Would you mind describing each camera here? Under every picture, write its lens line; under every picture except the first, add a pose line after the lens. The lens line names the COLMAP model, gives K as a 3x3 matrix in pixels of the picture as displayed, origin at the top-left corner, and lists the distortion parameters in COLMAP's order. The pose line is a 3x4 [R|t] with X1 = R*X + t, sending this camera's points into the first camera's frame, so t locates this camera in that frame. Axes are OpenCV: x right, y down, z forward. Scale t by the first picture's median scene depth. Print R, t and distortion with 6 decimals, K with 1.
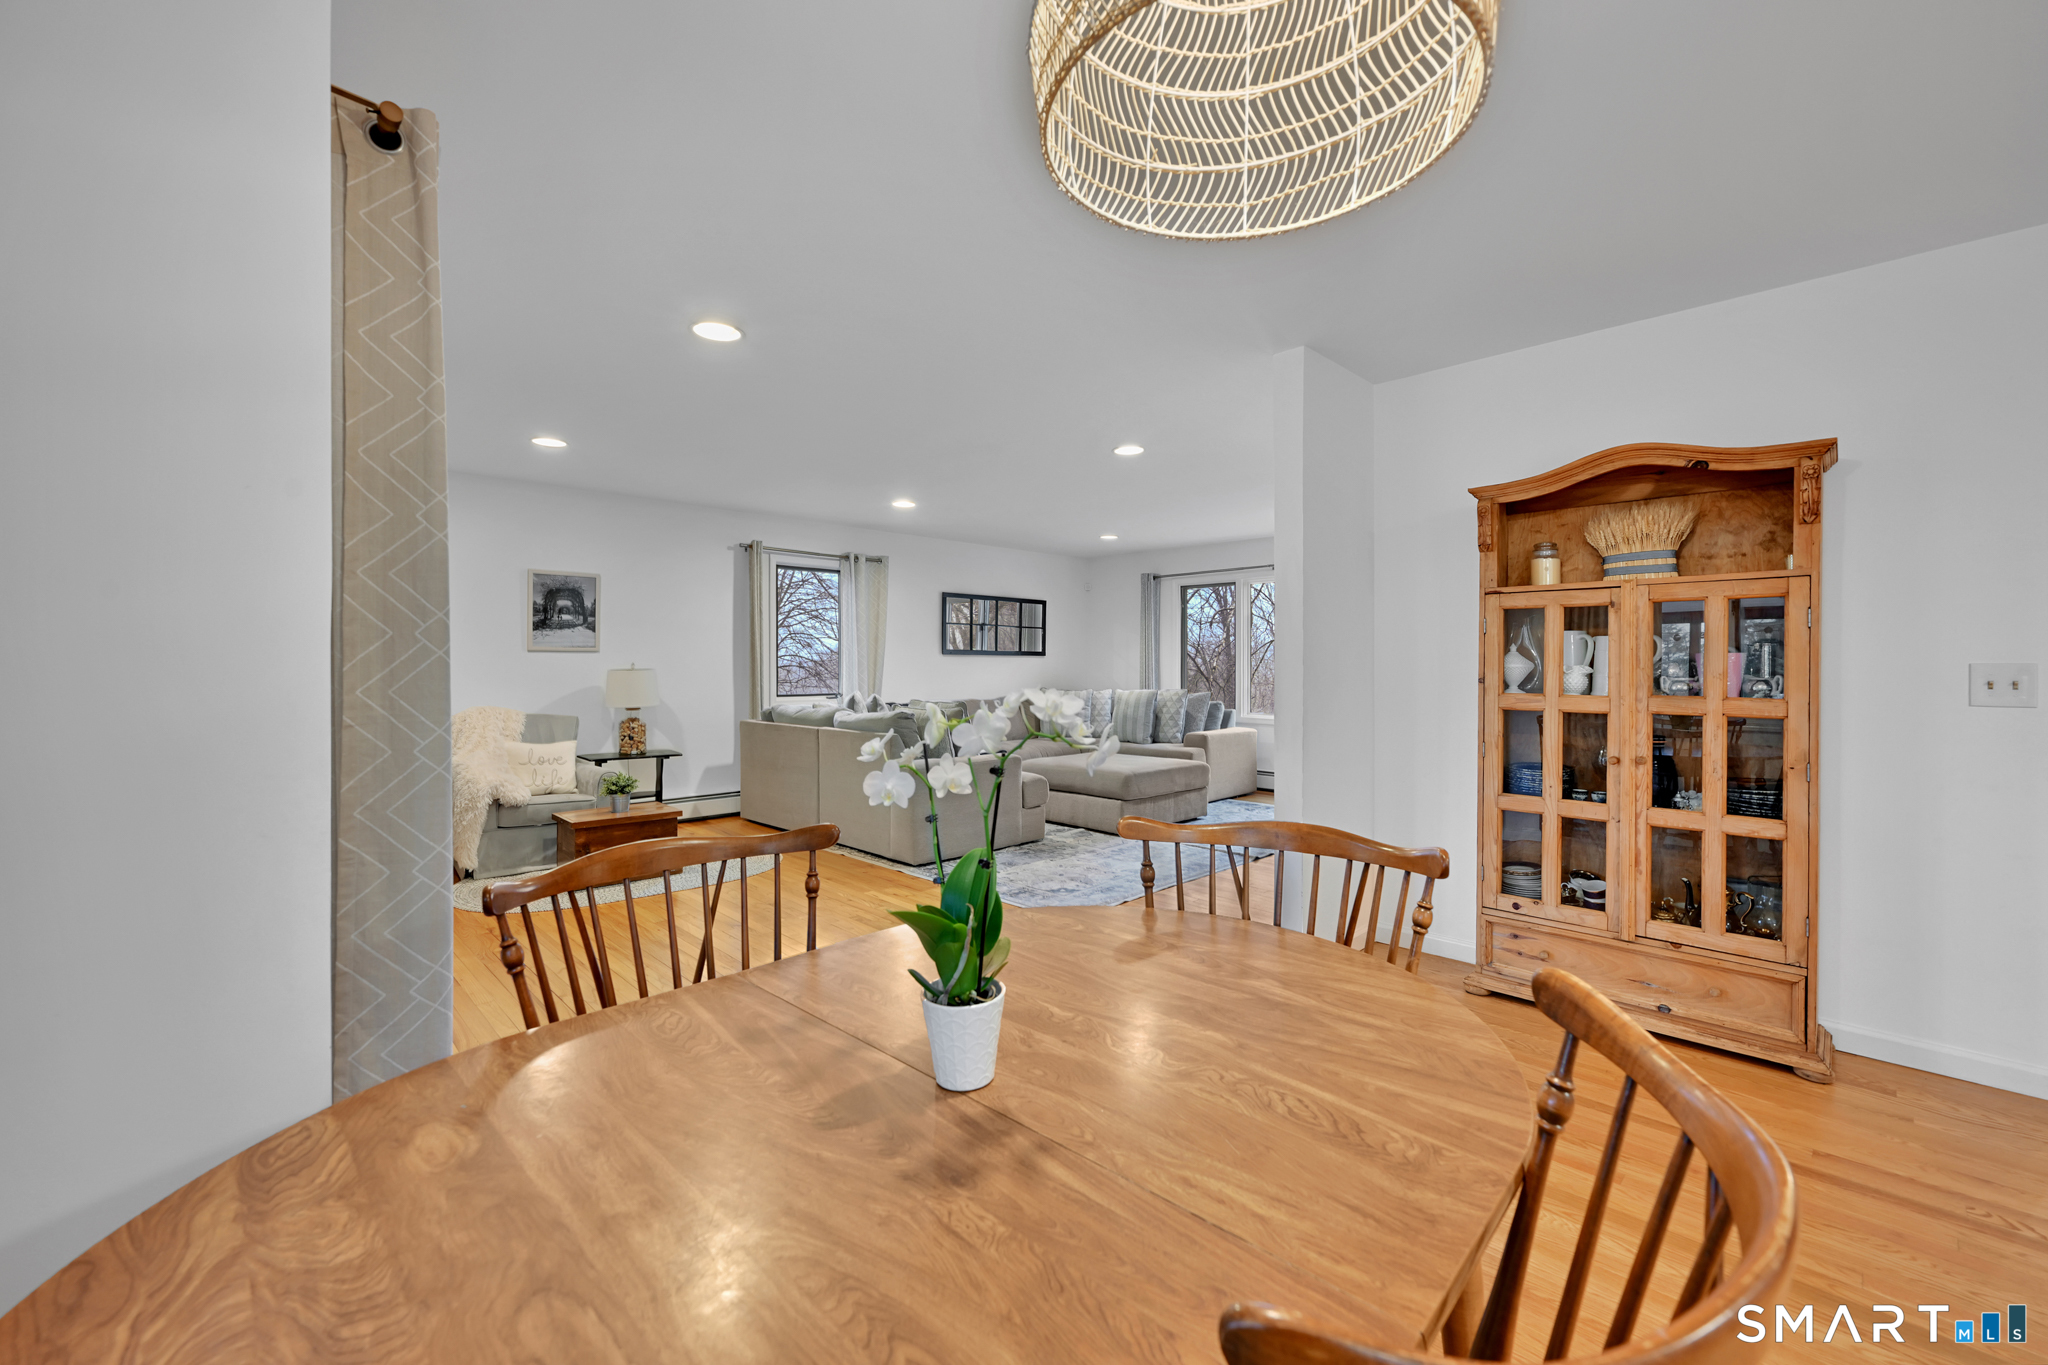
lens RADIAL K [[827.8, 0, 1036.5], [0, 827.8, 673.9], [0, 0, 1]] dist [-0.001675, 0.000700]
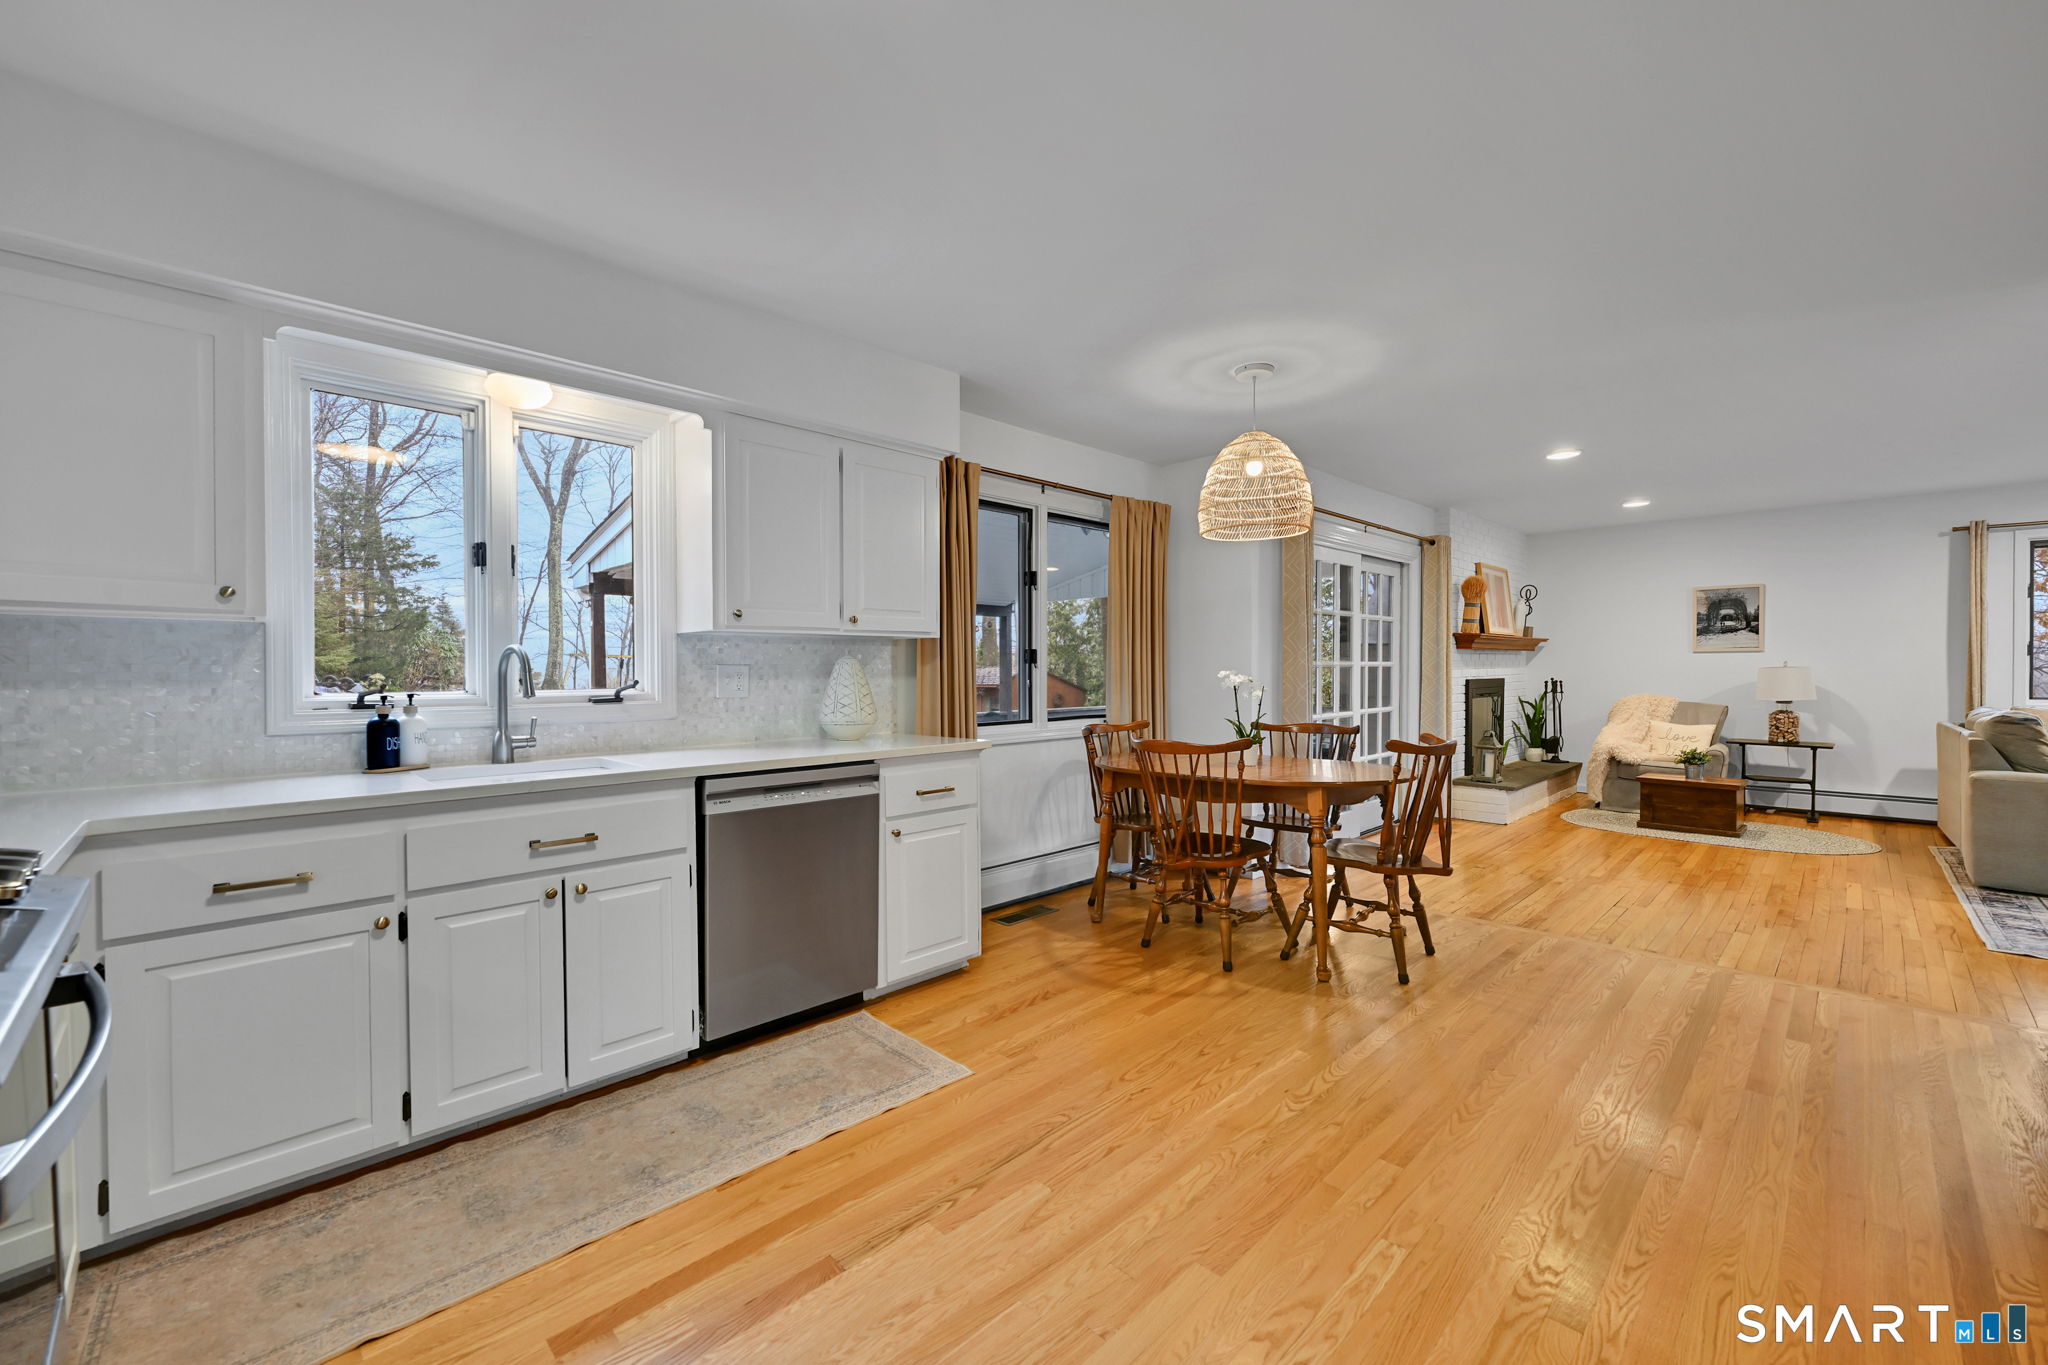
lens RADIAL K [[827.8, 0, 1011.3], [0, 827.8, 675.0], [0, 0, 1]] dist [-0.001675, 0.000700]
pose [[-0.019895, 0.005312, -0.999788, 0.652873], [-0.007169, 0.999959, 0.005456, 0.007308], [0.999776, 0.007276, -0.019856, -0.014963]]
